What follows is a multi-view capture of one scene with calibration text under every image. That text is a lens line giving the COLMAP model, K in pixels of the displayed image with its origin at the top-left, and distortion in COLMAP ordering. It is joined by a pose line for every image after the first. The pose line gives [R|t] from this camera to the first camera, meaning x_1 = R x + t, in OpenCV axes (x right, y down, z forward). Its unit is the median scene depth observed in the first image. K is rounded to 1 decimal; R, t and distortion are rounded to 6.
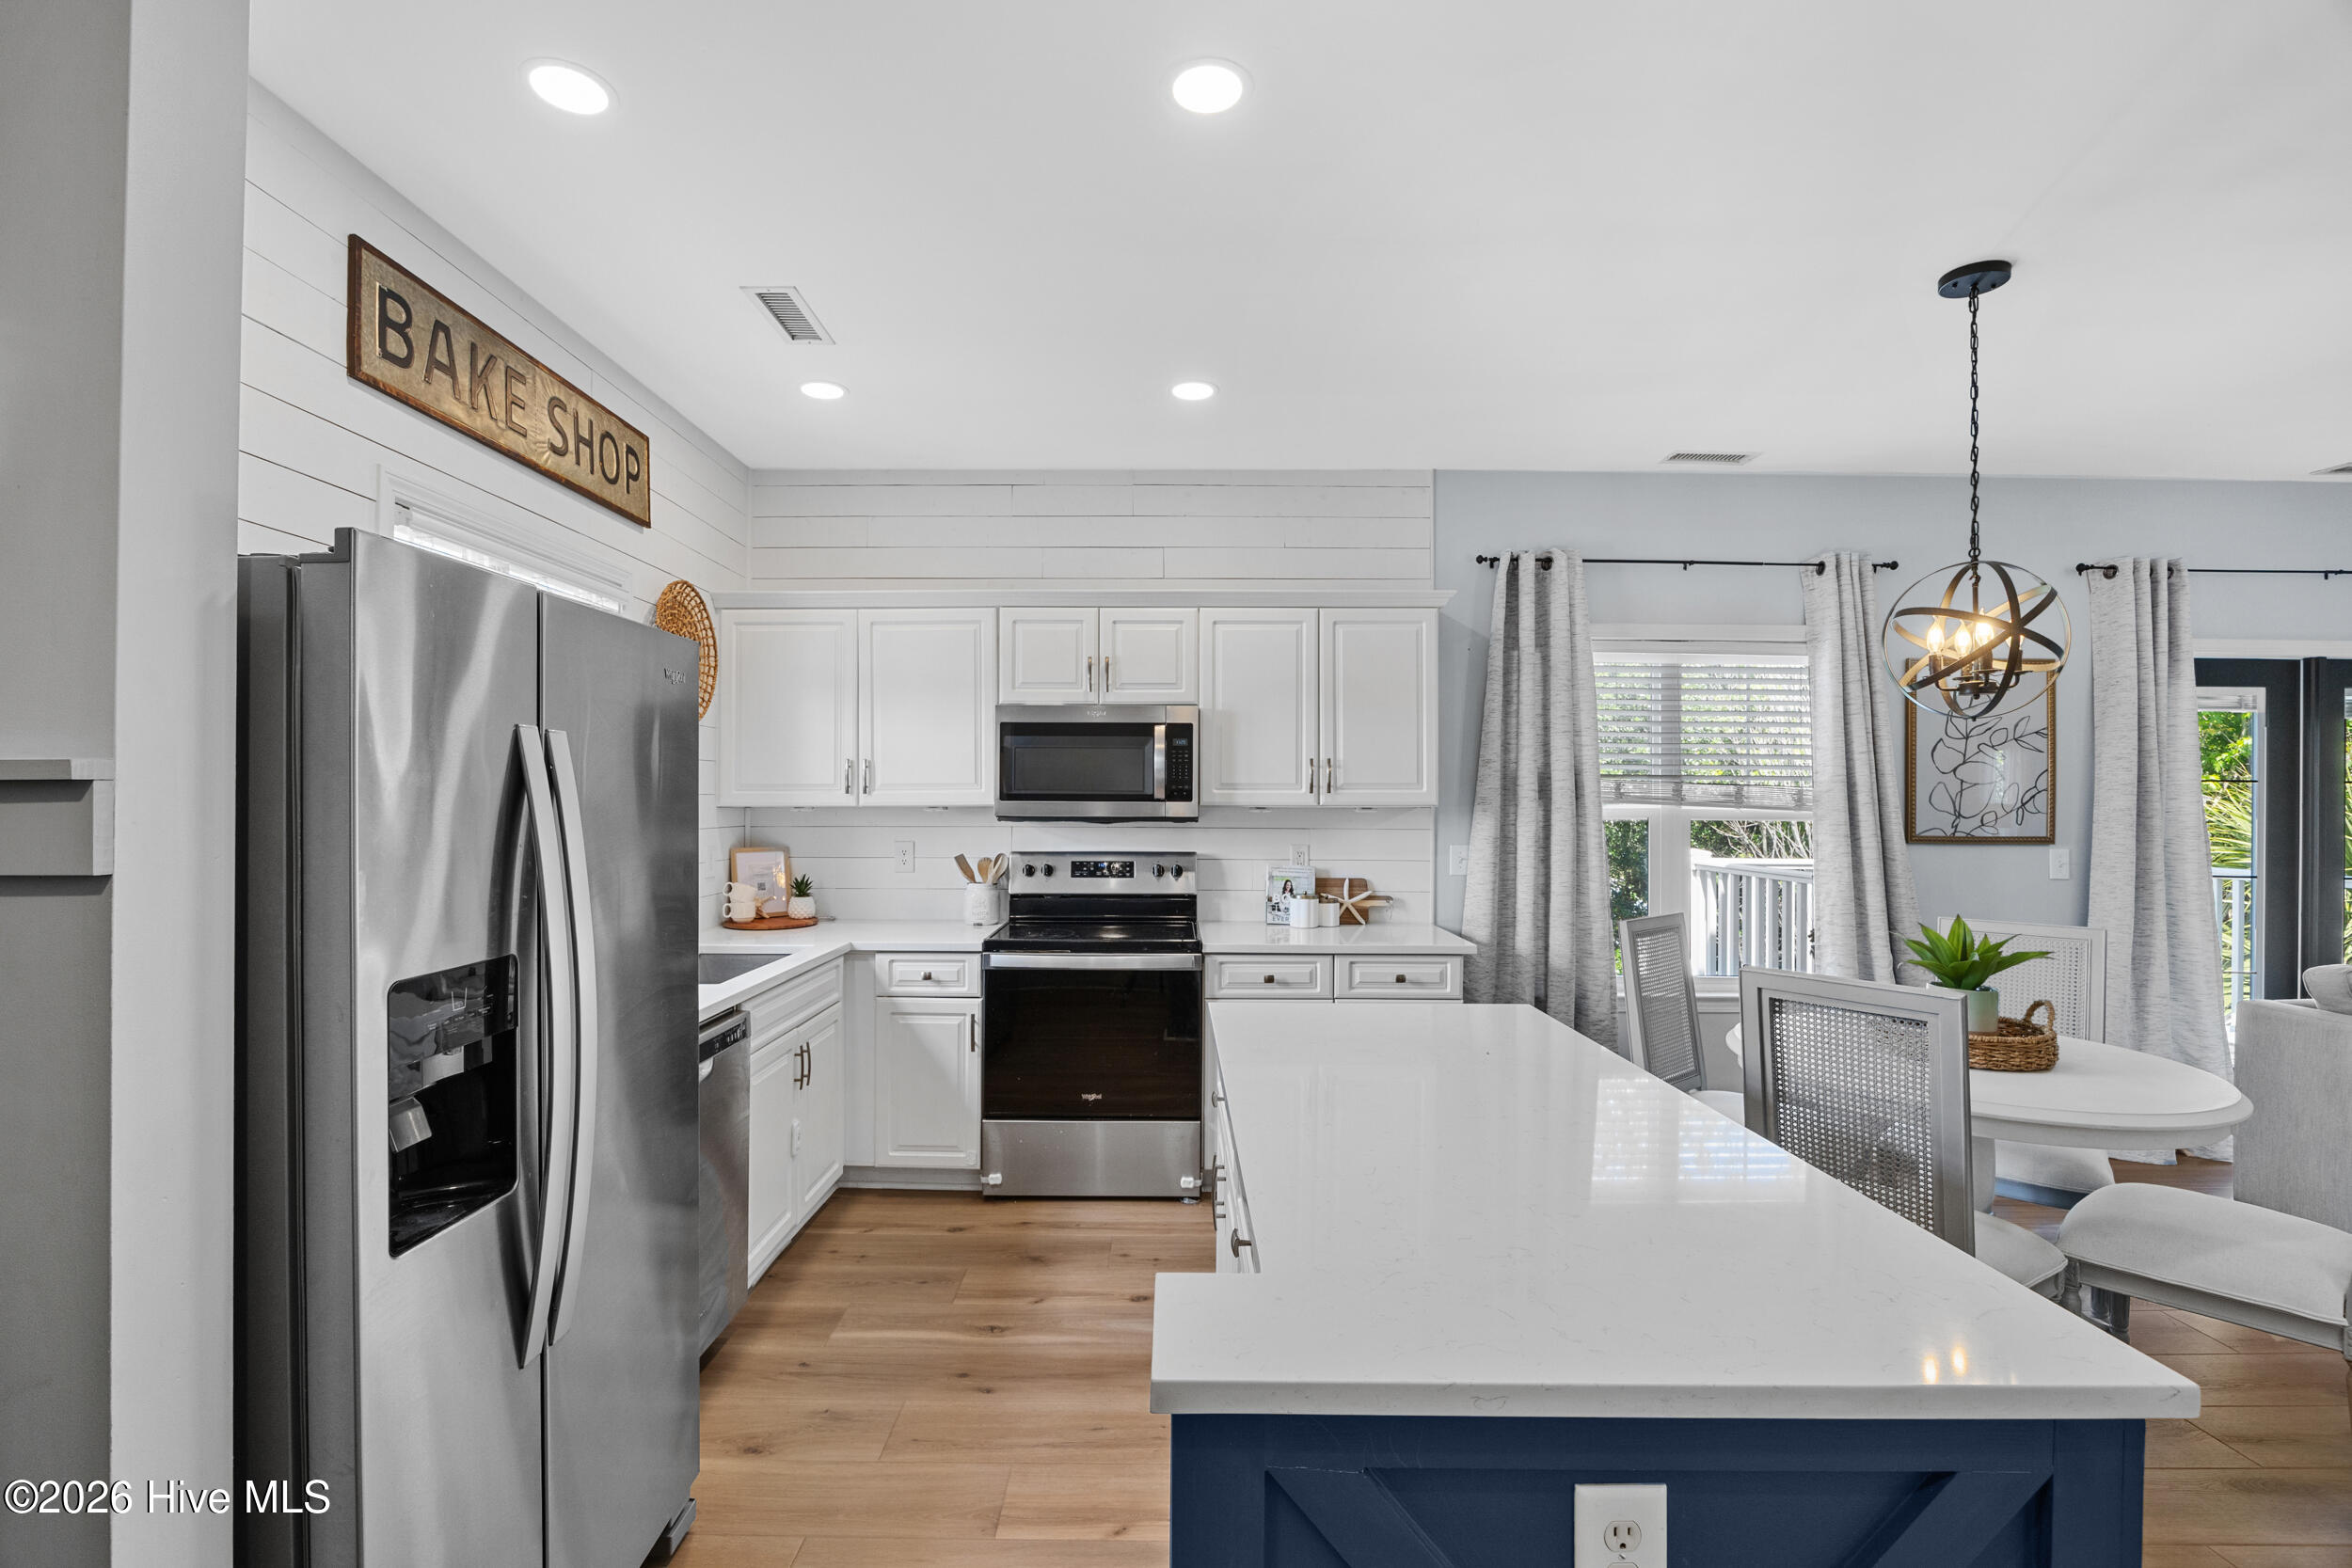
lens RADIAL K [[1019.1, 0, 1169.8], [0, 1019.1, 796.3], [0, 0, 1]] dist [-0.012257, 0.000289]
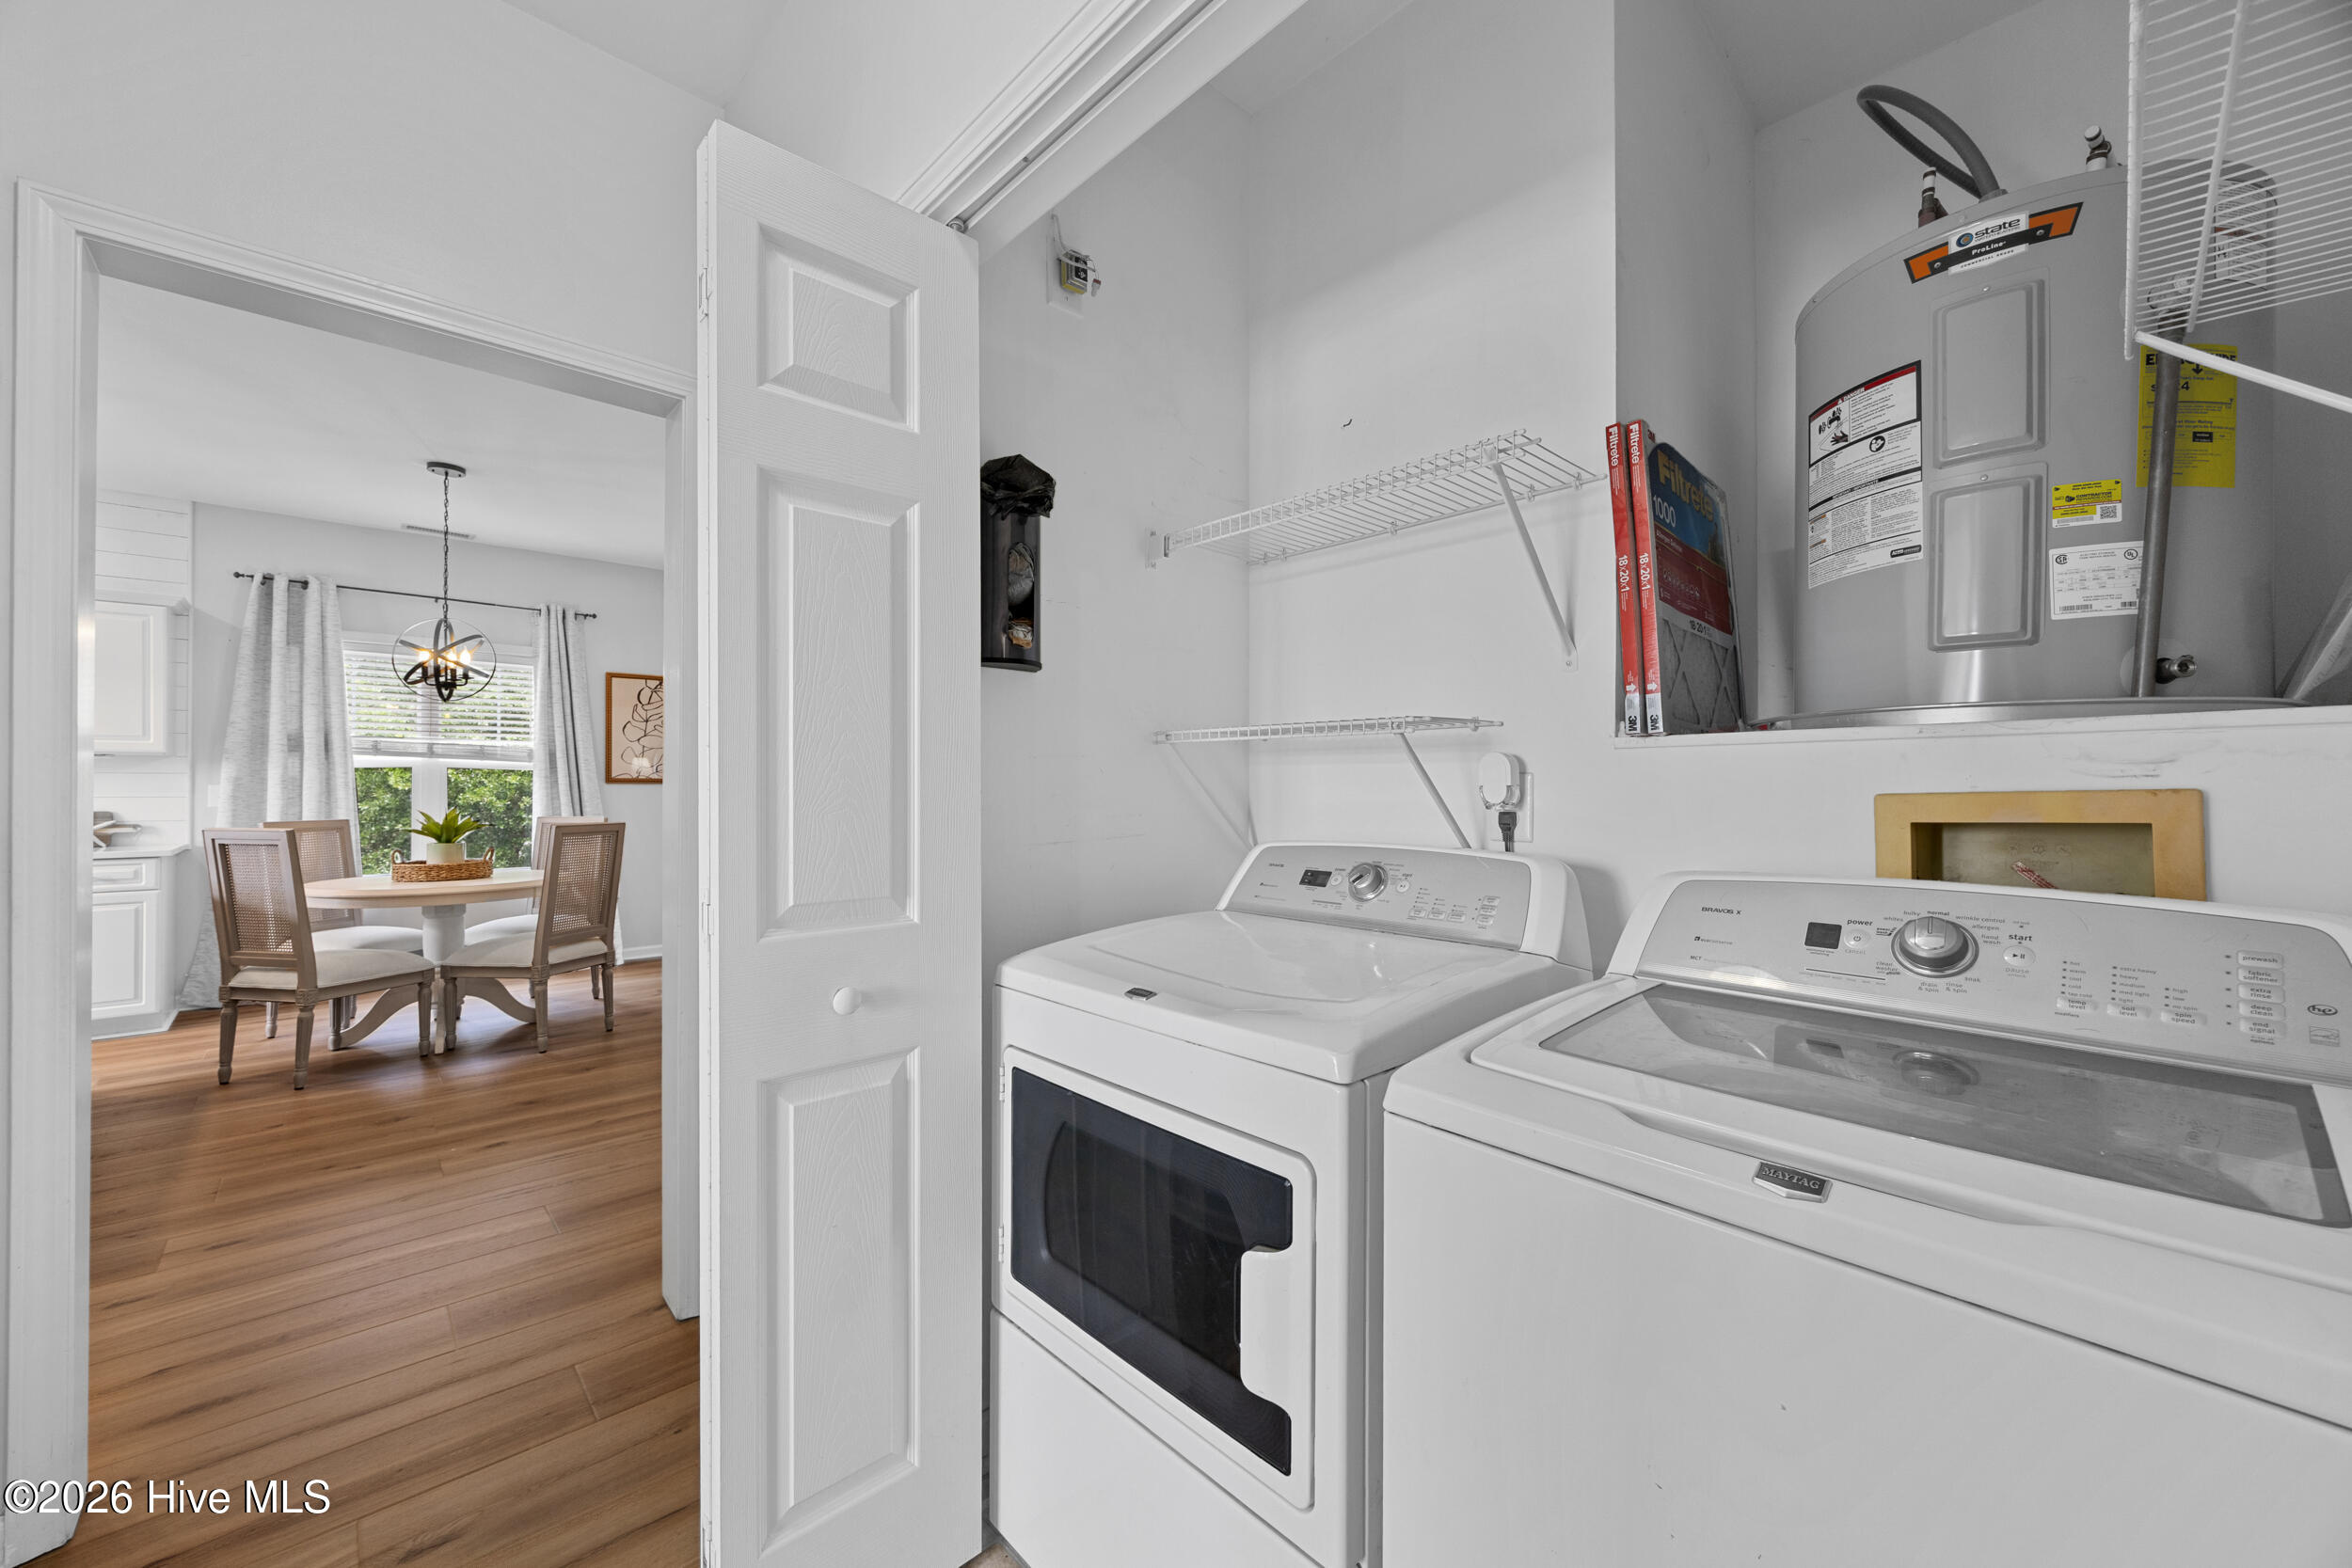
lens RADIAL K [[893.3, 0, 1176.0], [0, 893.3, 784.0], [0, 0, 1]] dist [-0.007547, 0.000083]
pose [[0.724092, -0.004007, 0.689692, 0.404742], [0.005248, 0.999986, 0.000300, 0.054395], [-0.689683, 0.003403, 0.724103, -0.737153]]
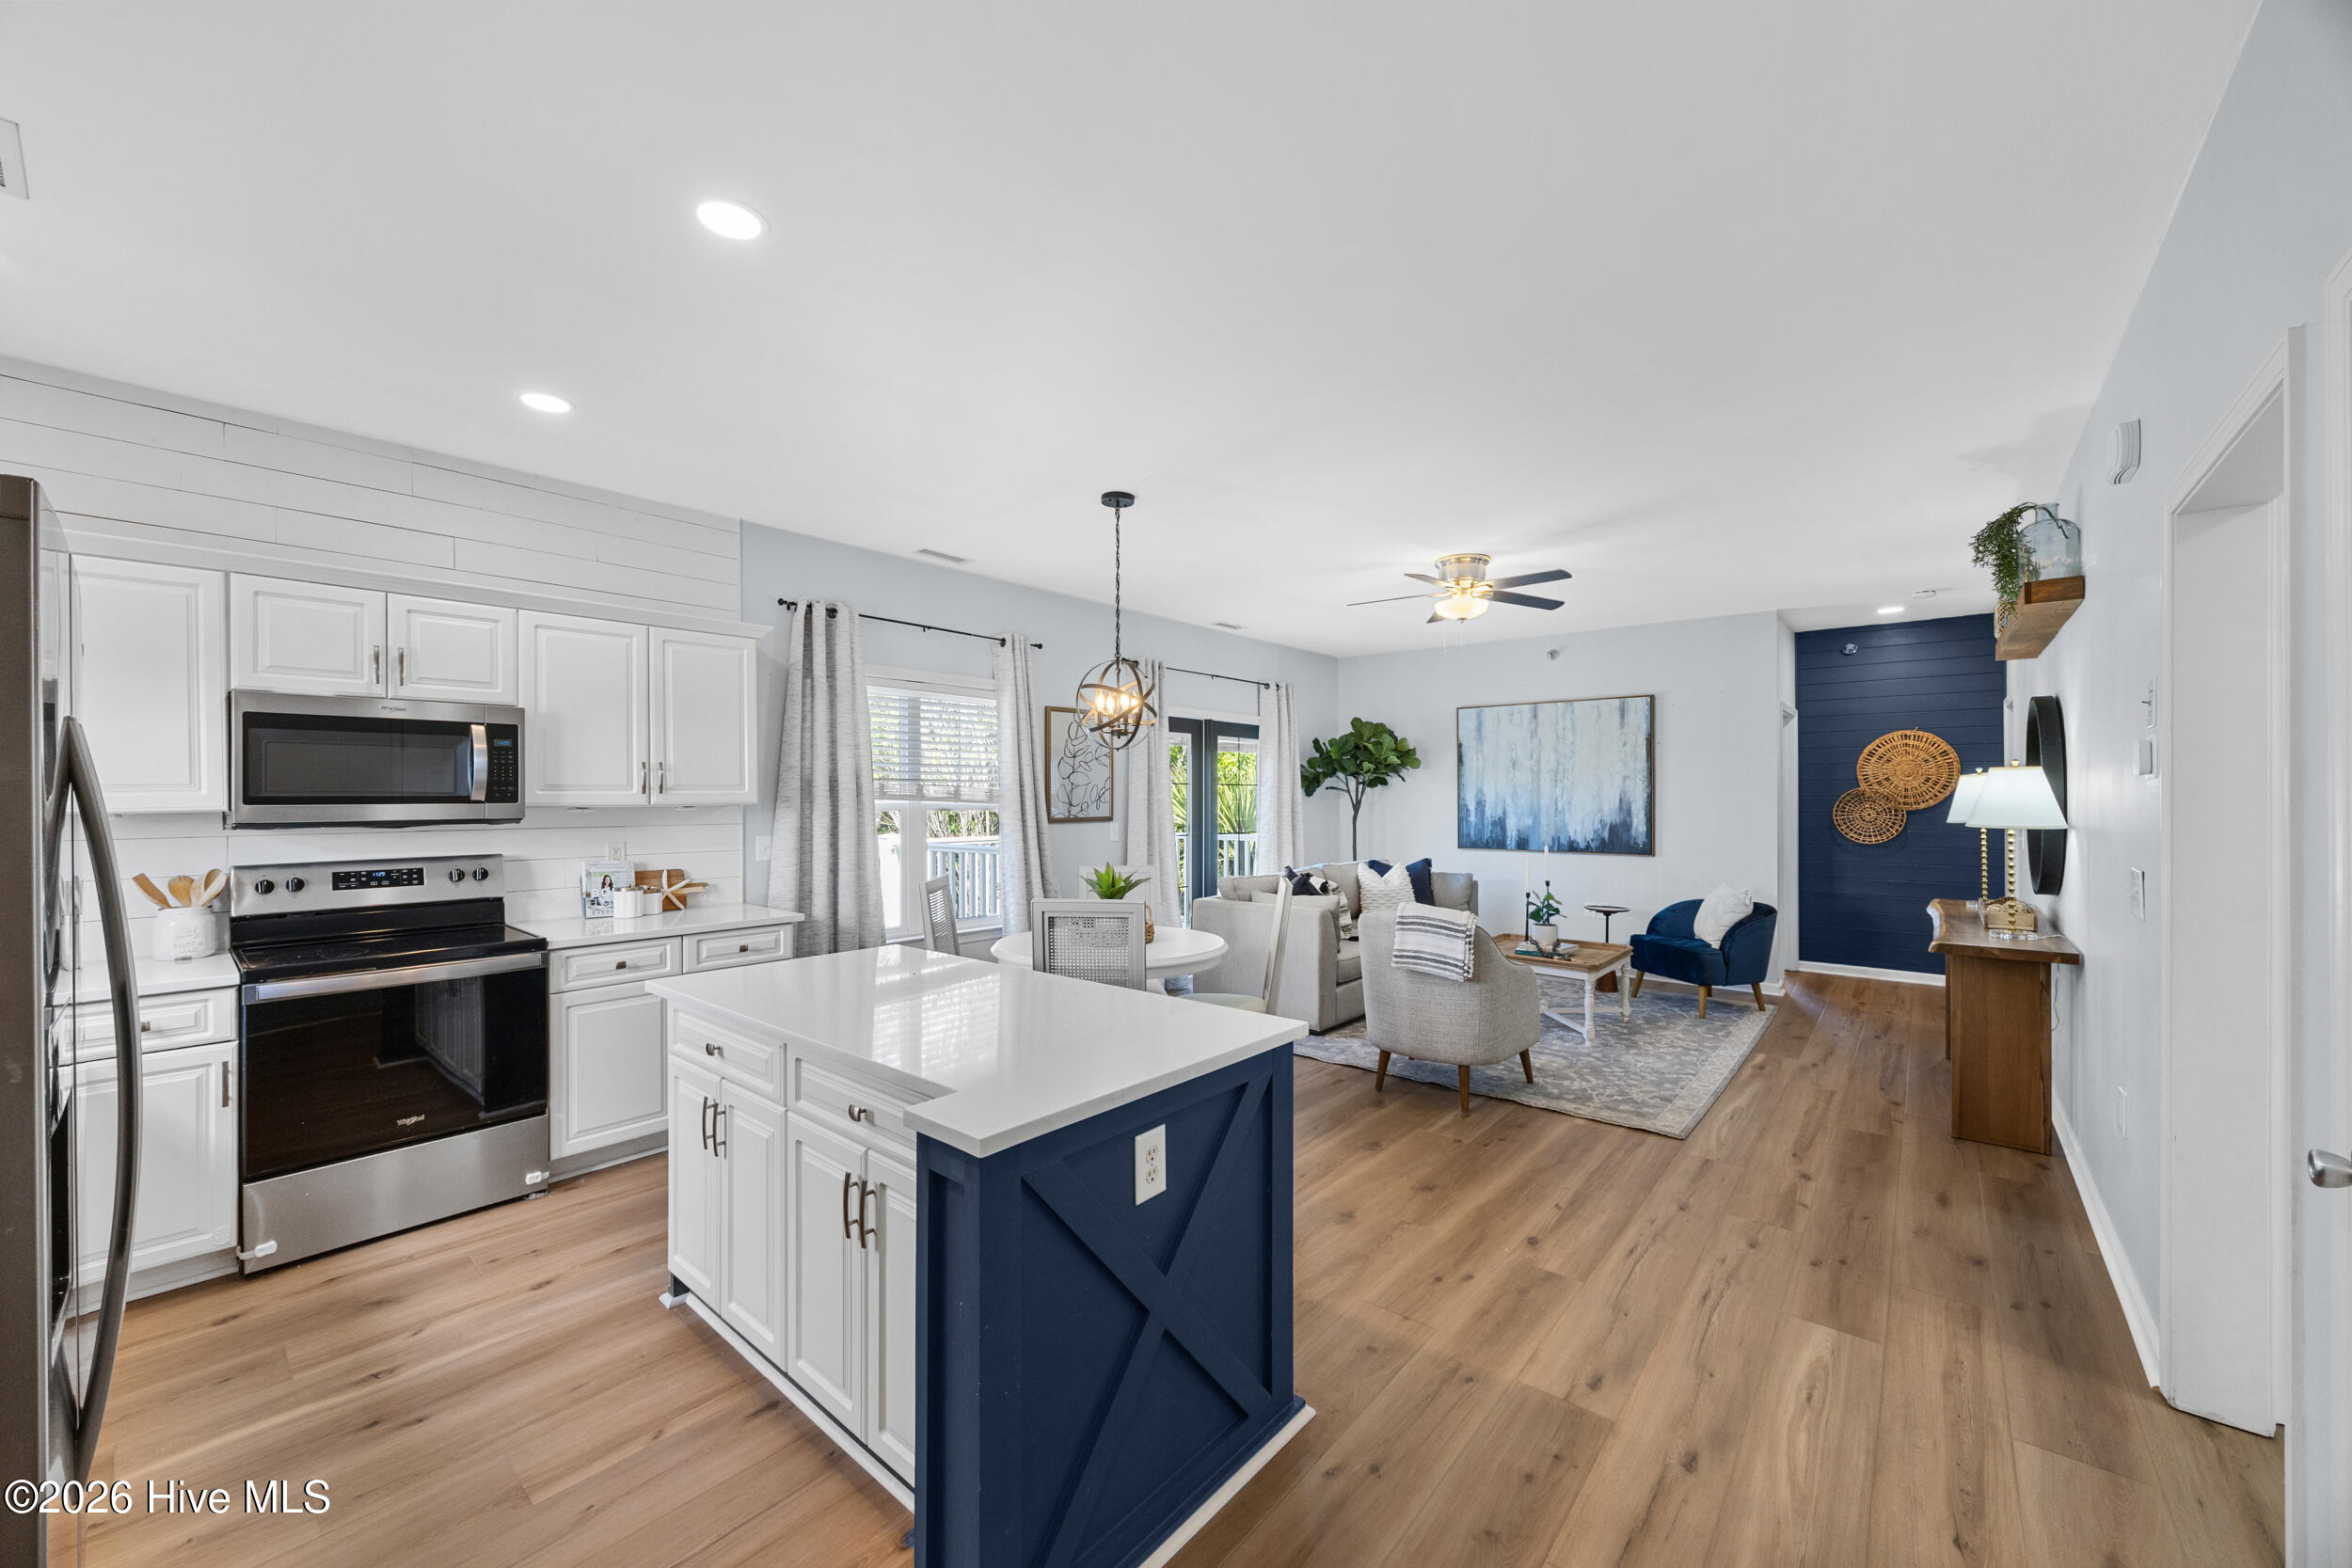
lens RADIAL K [[888.9, 0, 1165.1], [0, 888.9, 794.3], [0, 0, 1]] dist [-0.003593, 0.000041]
pose [[0.652810, -0.007214, 0.757487, -0.208028], [0.006312, 0.999972, 0.004083, -0.002597], [-0.757496, 0.002115, 0.652837, -0.048017]]
